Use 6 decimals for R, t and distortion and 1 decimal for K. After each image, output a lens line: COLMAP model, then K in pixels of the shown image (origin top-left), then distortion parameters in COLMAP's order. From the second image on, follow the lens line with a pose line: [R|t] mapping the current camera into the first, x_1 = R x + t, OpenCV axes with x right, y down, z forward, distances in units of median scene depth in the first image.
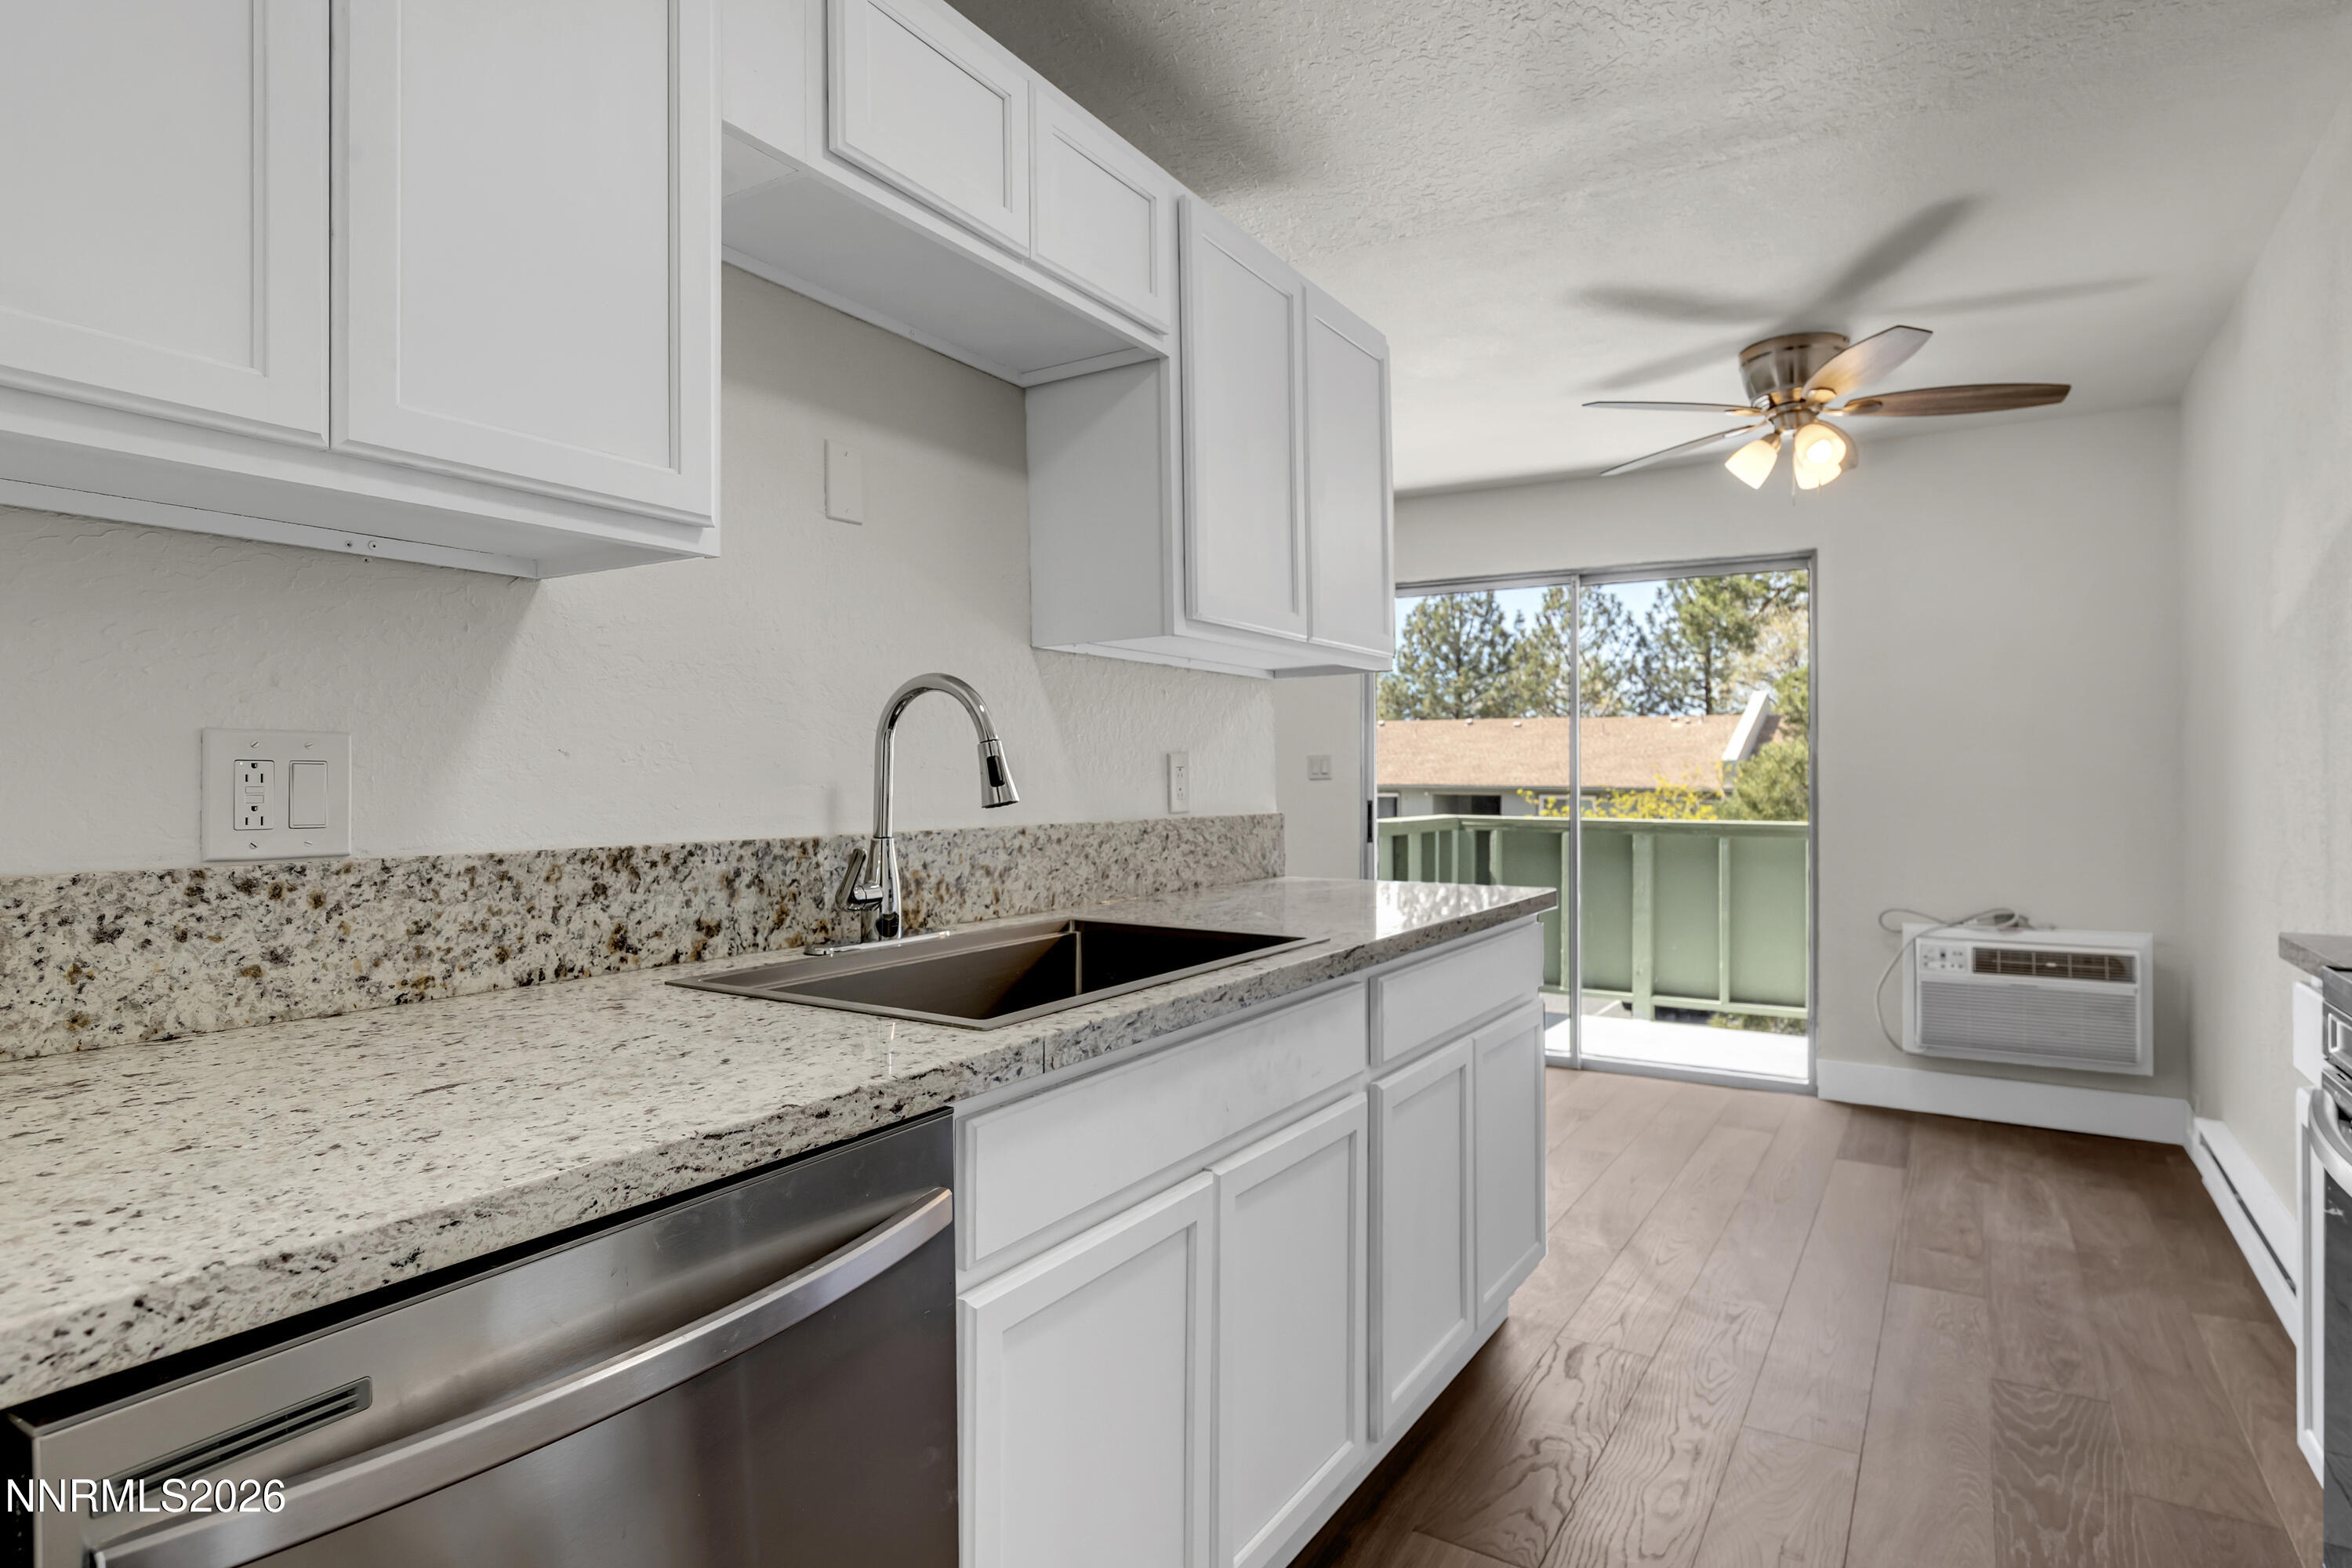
lens RADIAL K [[1263.2, 0, 1176.0], [0, 1263.2, 784.0], [0, 0, 1]] dist [-0.001073, -0.001119]
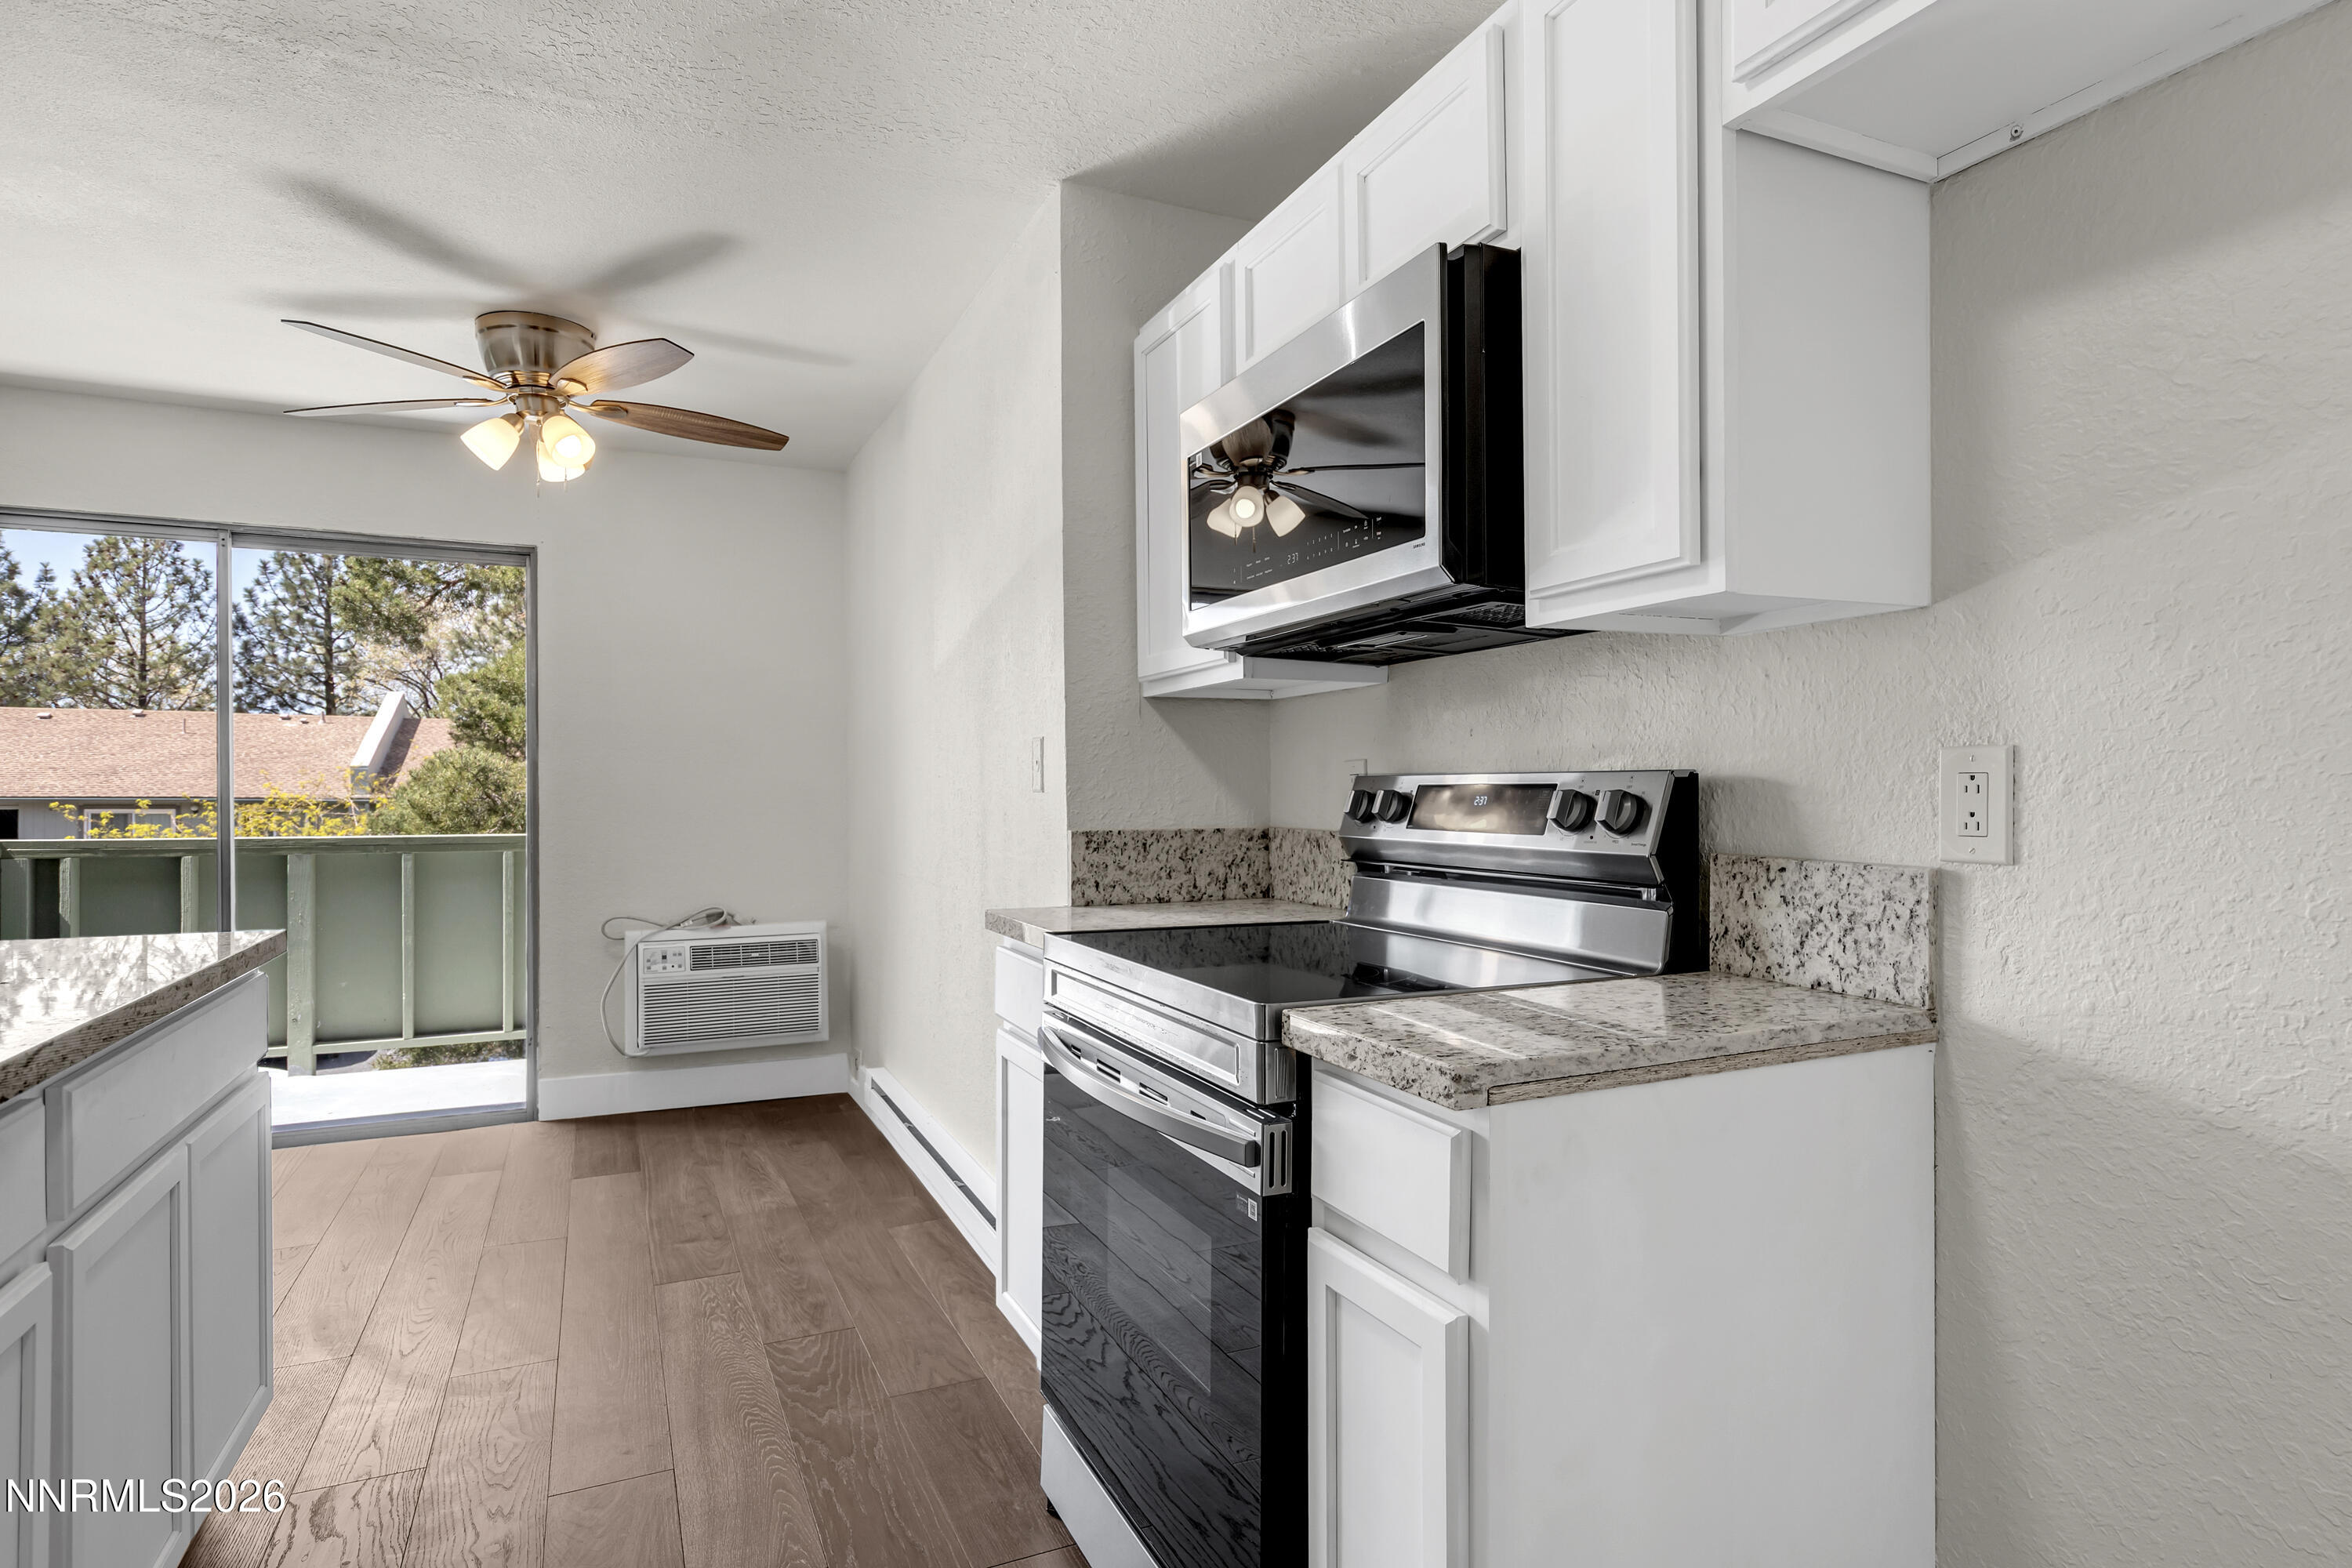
lens RADIAL K [[1276.3, 0, 1222.3], [0, 1276.3, 798.7], [0, 0, 1]] dist [0.000351, -0.001052]
pose [[0.529961, -0.008951, 0.847975, -0.043701], [0.004726, 0.999960, 0.007602, -0.000785], [-0.848009, -0.000022, 0.529982, 0.059409]]
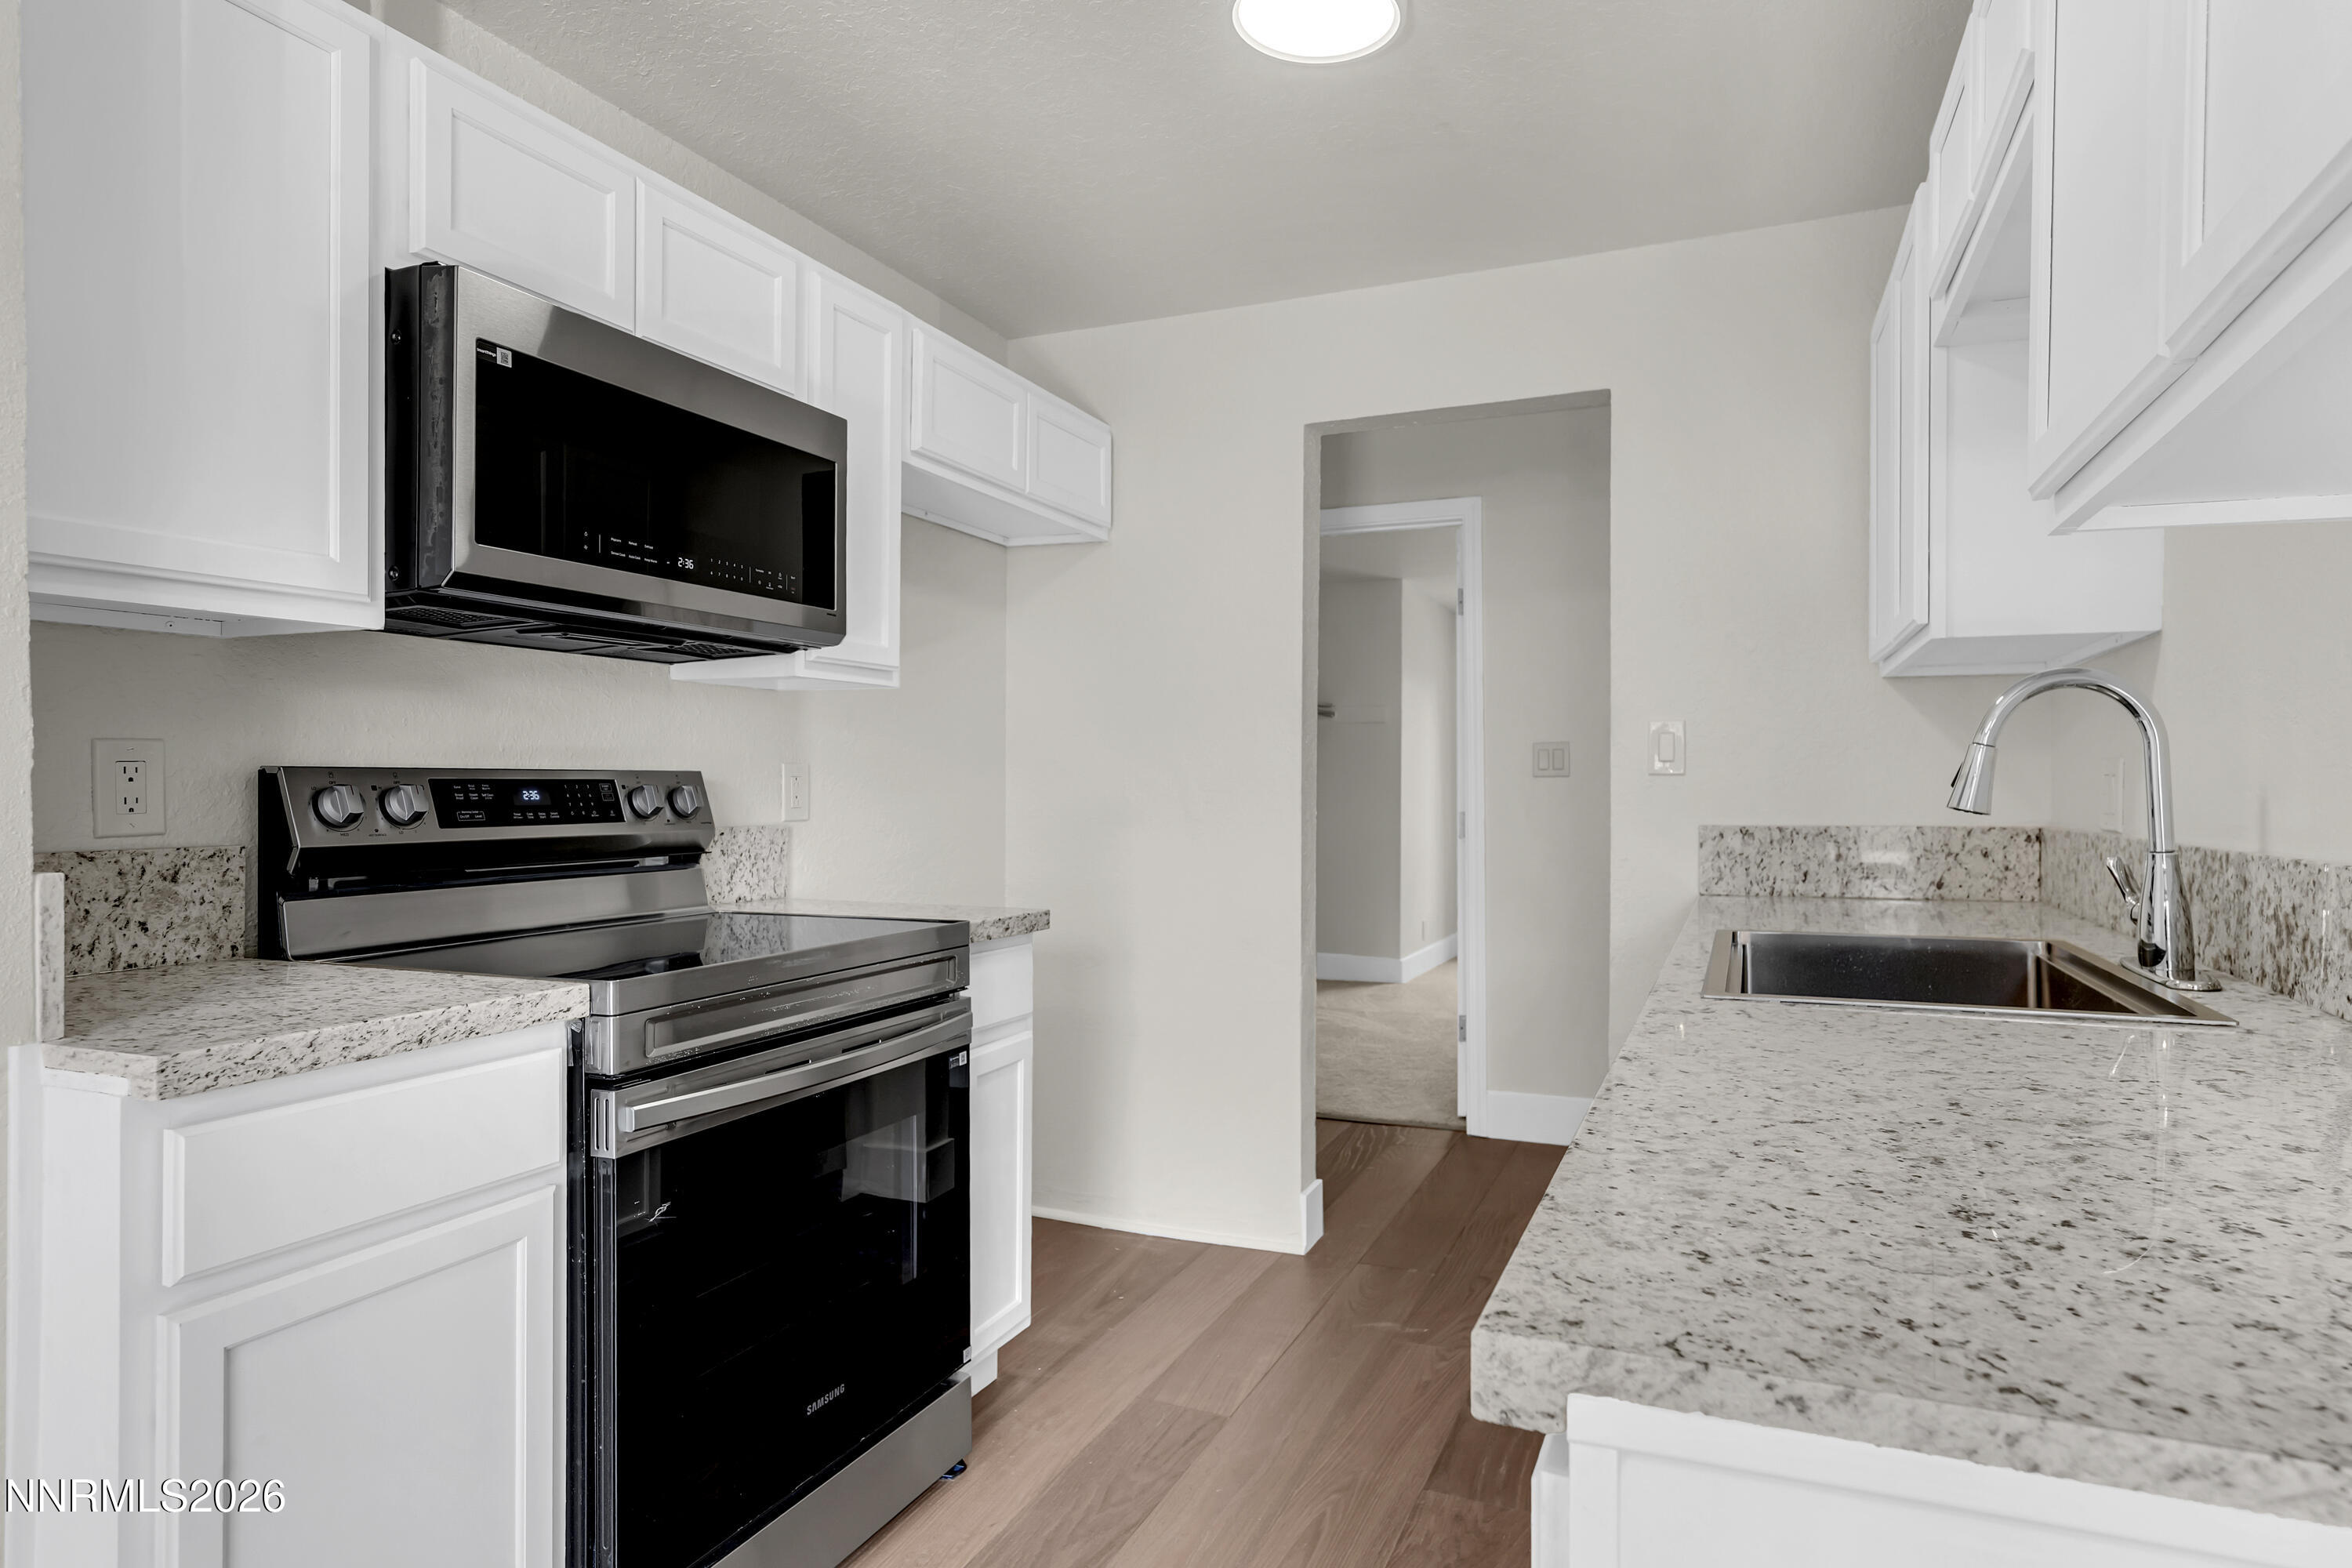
lens RADIAL K [[1318.0, 0, 1209.5], [0, 1318.0, 783.0], [0, 0, 1]] dist [0.003996, 0.001134]
pose [[-0.985855, -0.002744, -0.167577, 0.272596], [-0.003148, 0.999993, 0.002144, -0.002936], [0.167570, 0.002641, -0.985857, 0.866916]]
